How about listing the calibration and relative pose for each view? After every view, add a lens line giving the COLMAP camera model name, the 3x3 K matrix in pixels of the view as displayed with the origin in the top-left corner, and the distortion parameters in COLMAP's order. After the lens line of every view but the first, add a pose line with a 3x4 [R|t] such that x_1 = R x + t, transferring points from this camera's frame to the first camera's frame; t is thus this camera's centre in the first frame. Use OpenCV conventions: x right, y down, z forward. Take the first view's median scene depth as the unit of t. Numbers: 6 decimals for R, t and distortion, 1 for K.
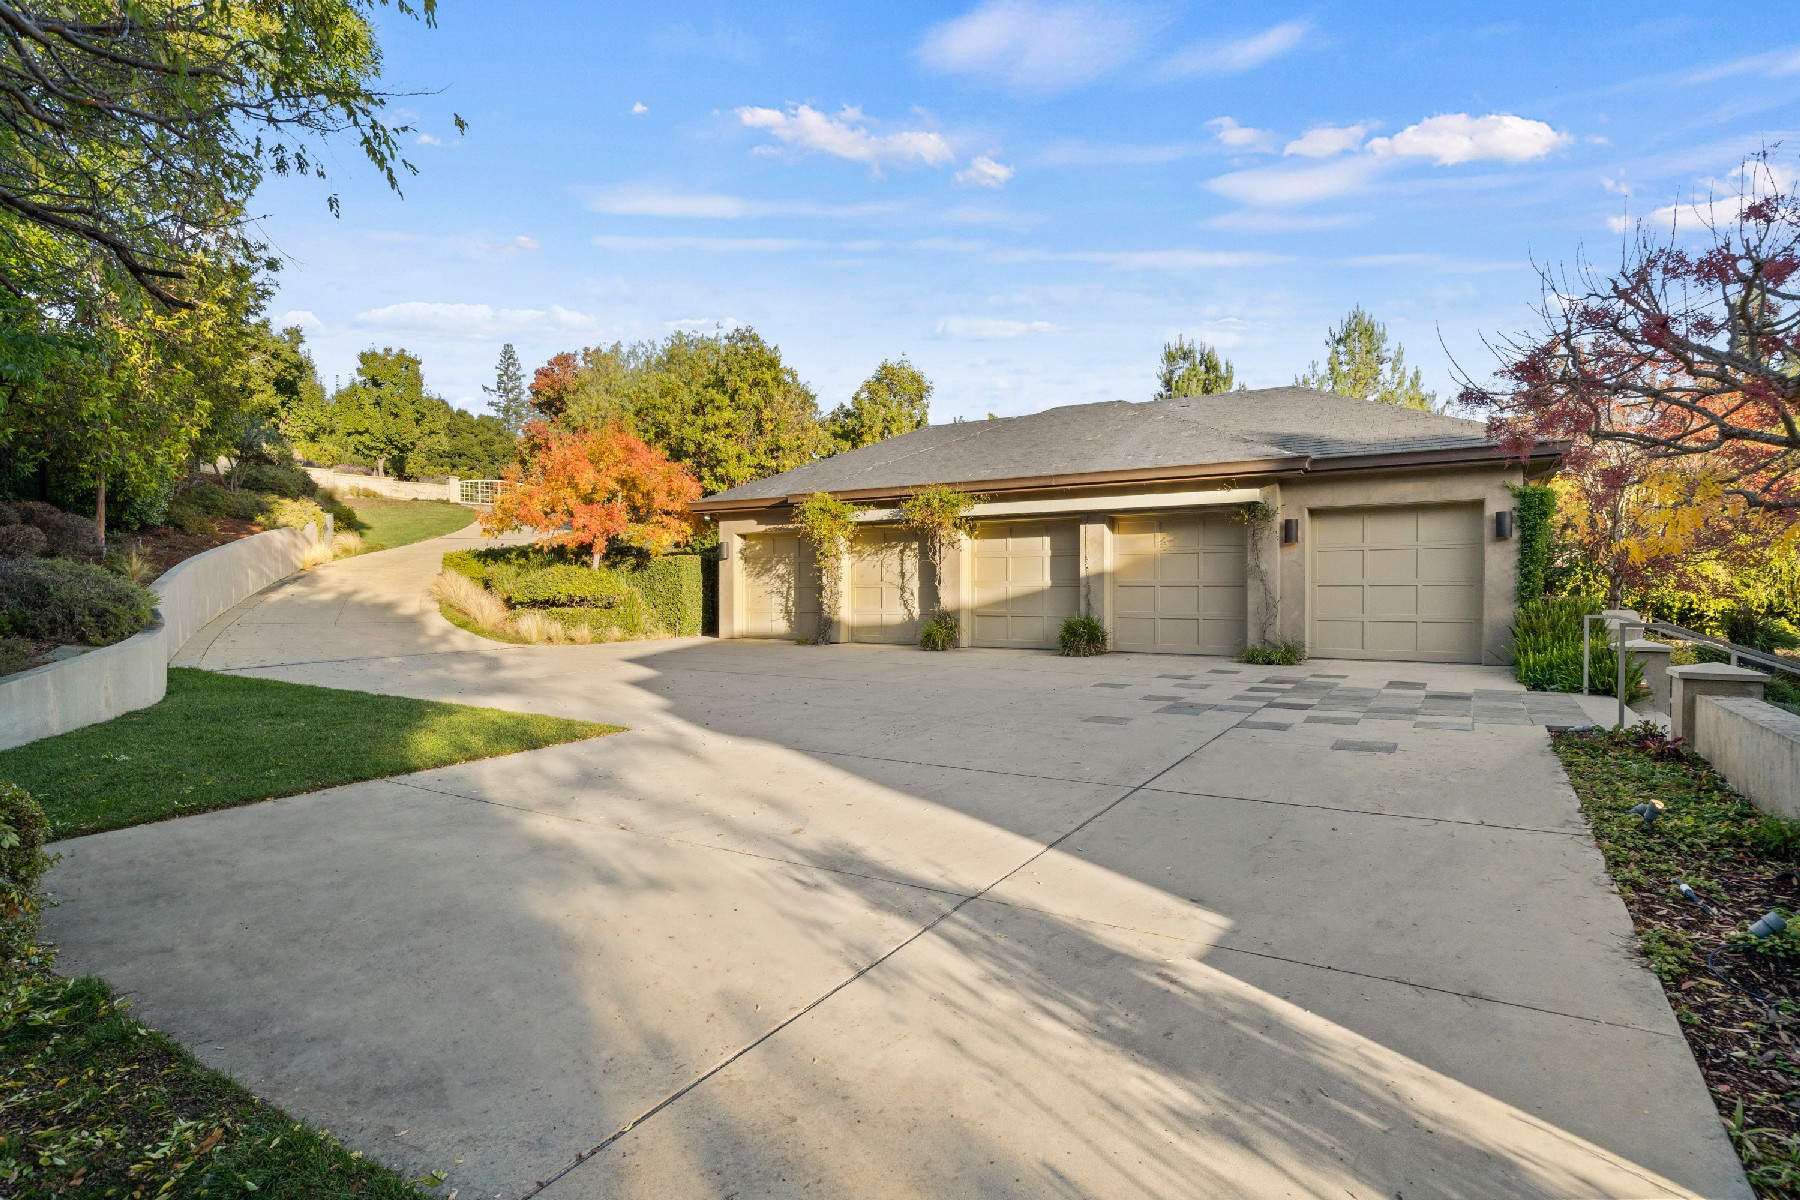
lens RADIAL K [[921.7, 0, 900.0], [0, 921.7, 600.0], [0, 0, 1]] dist [-0.002475, -0.000190]
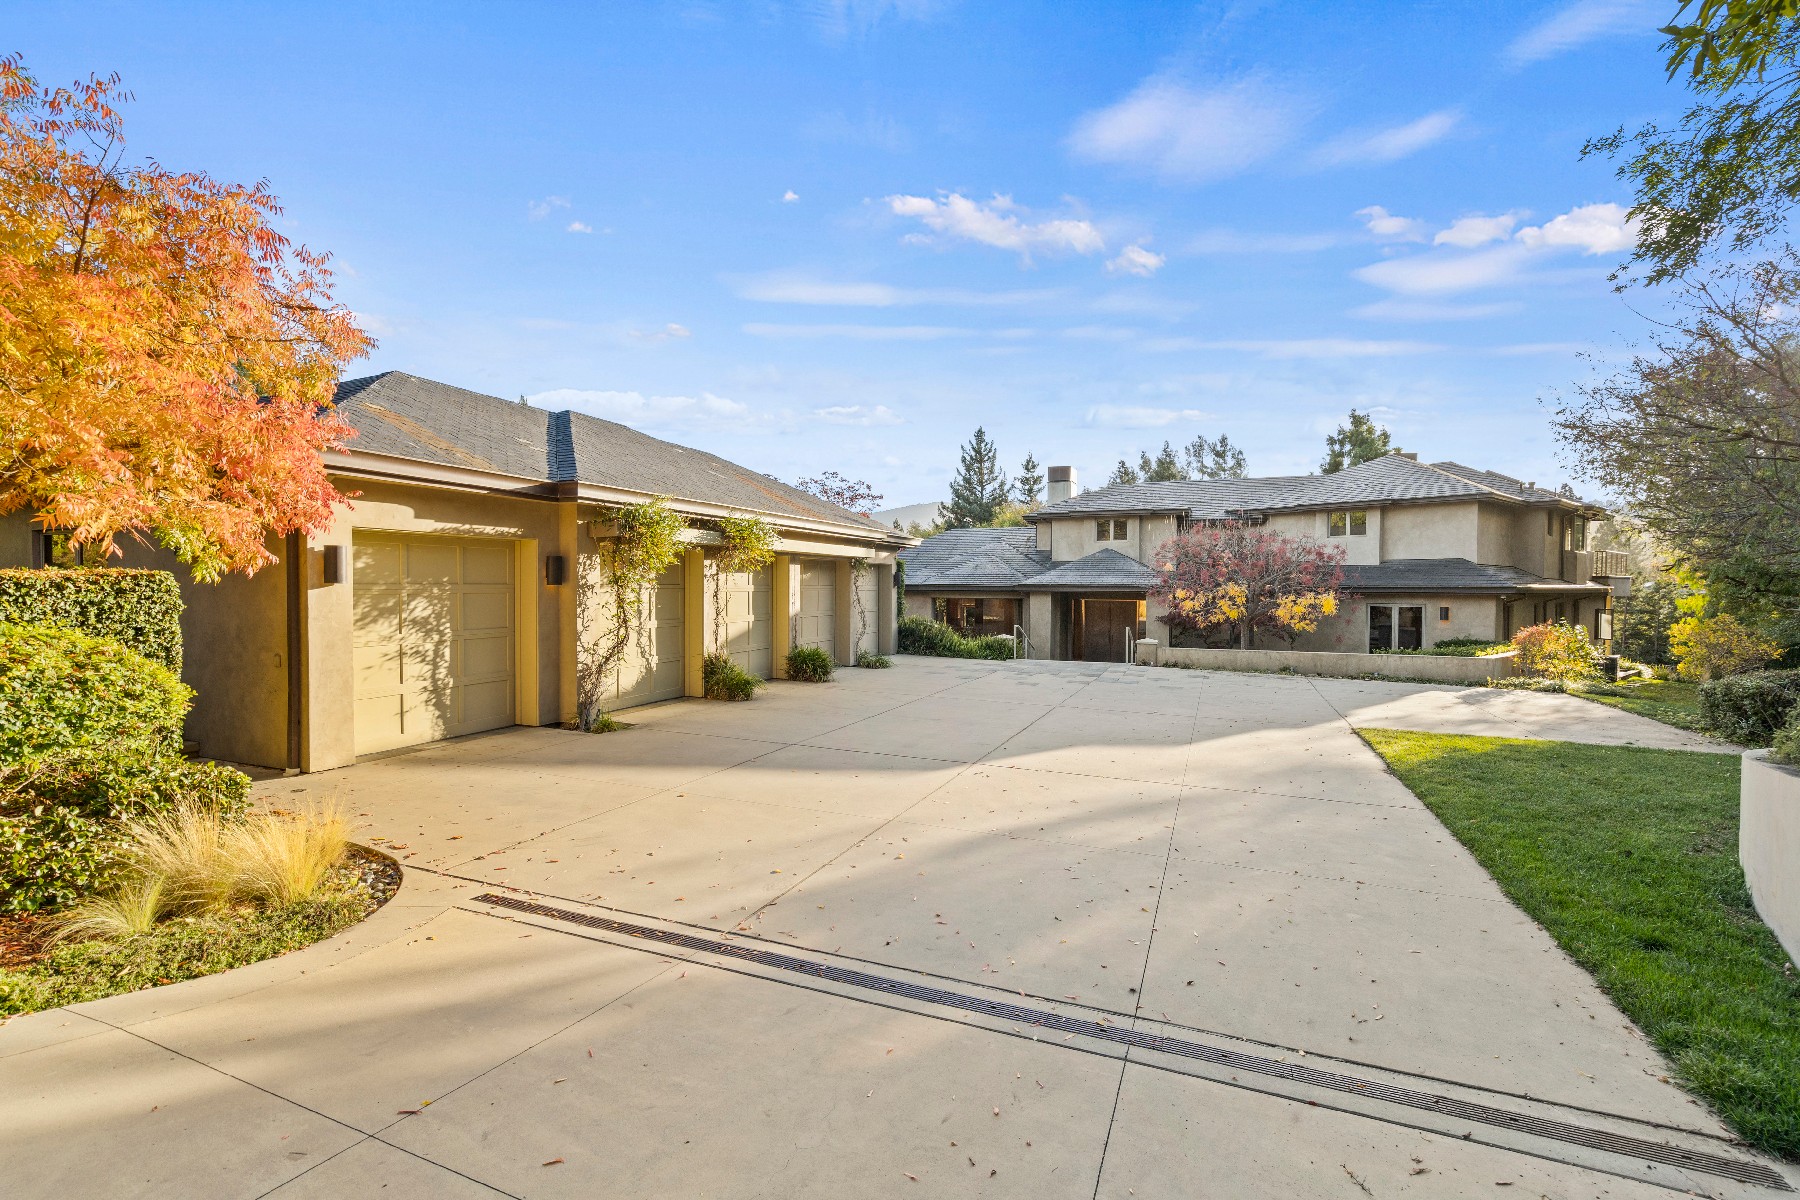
lens RADIAL K [[800.0, 0, 900.0], [0, 800.0, 600.0], [0, 0, 1]] dist [-0.000271, -0.000077]
pose [[-0.175071, -0.009311, 0.984512, -0.716323], [0.019139, 0.999734, 0.012859, -0.045226], [-0.984370, 0.021094, -0.174846, 0.962332]]
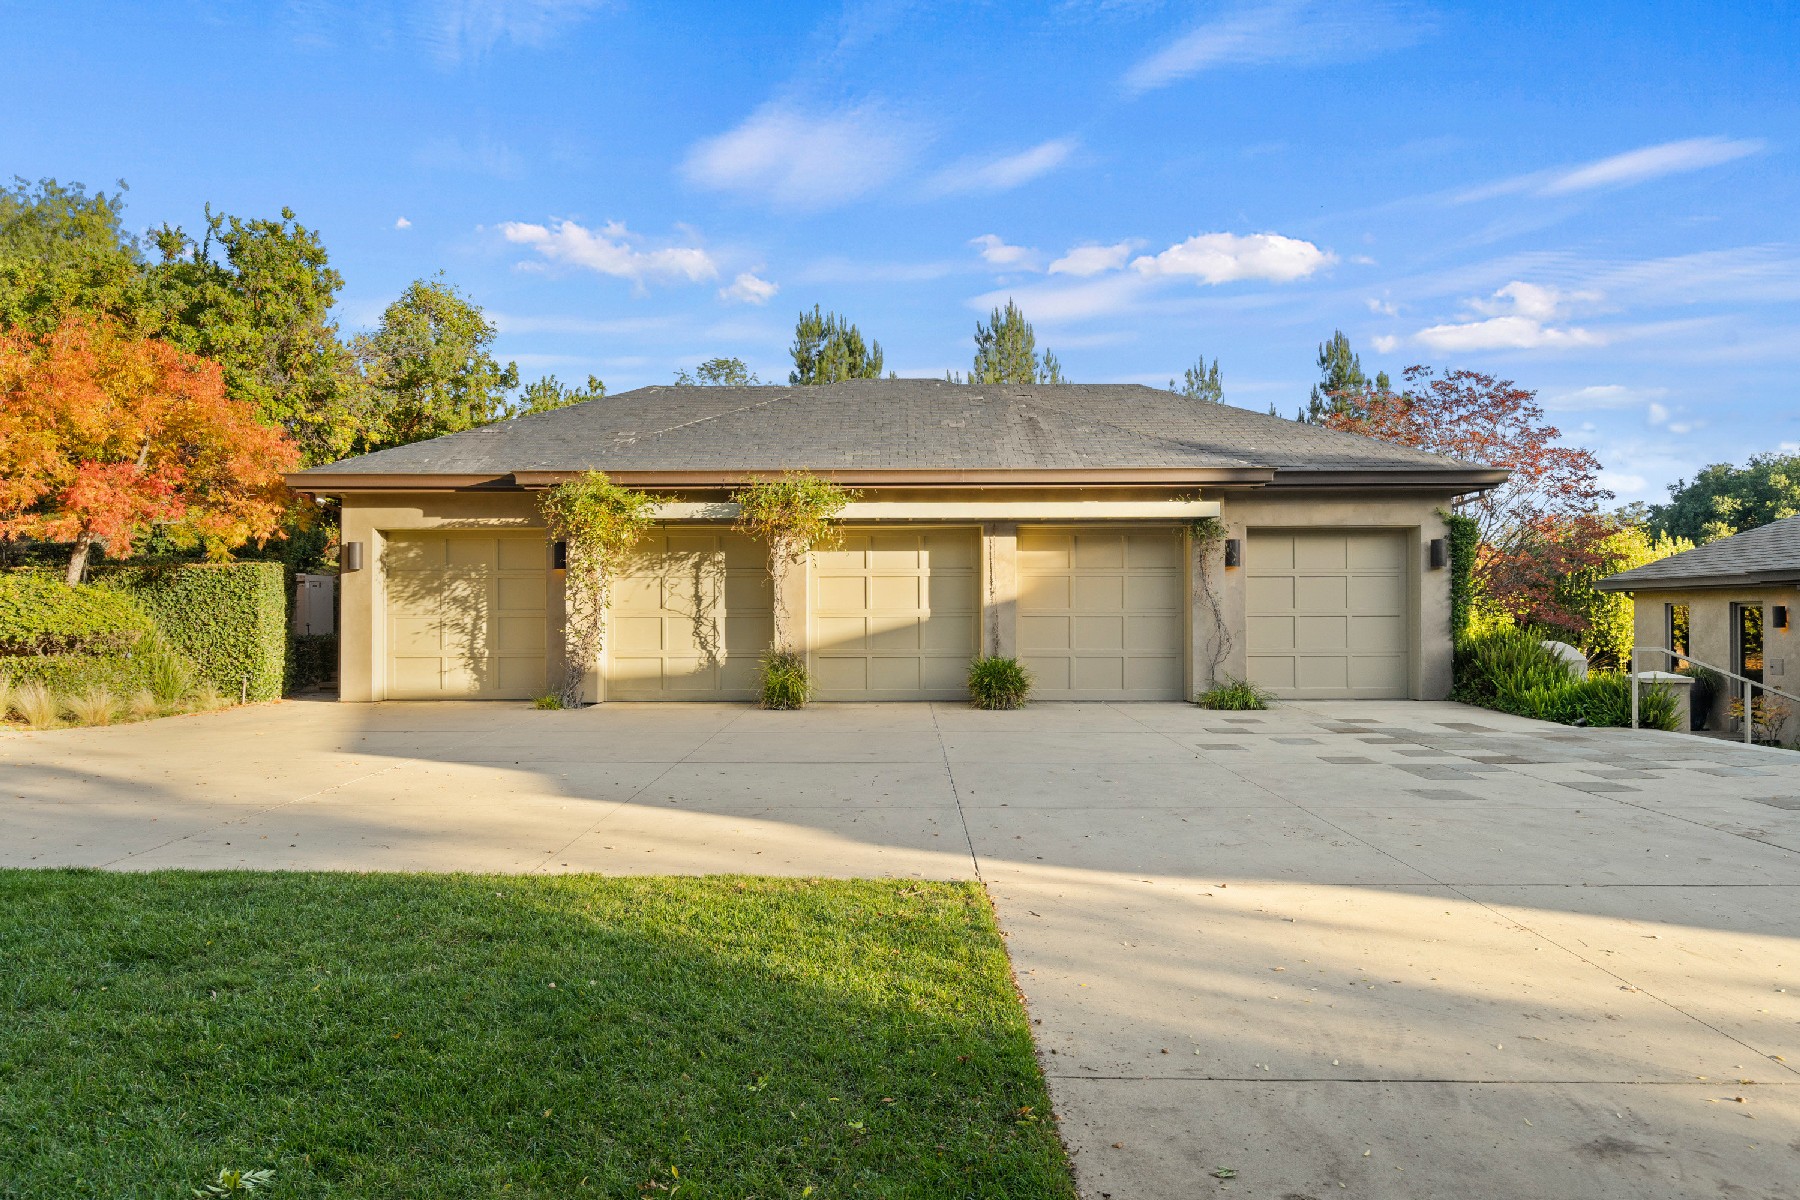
lens RADIAL K [[1152.1, 0, 900.0], [0, 1152.1, 600.0], [0, 0, 1]] dist [0.008470, 0.000103]
pose [[0.850441, 0.007221, 0.526020, -0.338553], [0.006434, 0.999688, -0.024127, -0.005966], [-0.526030, 0.023903, 0.850130, 0.209485]]
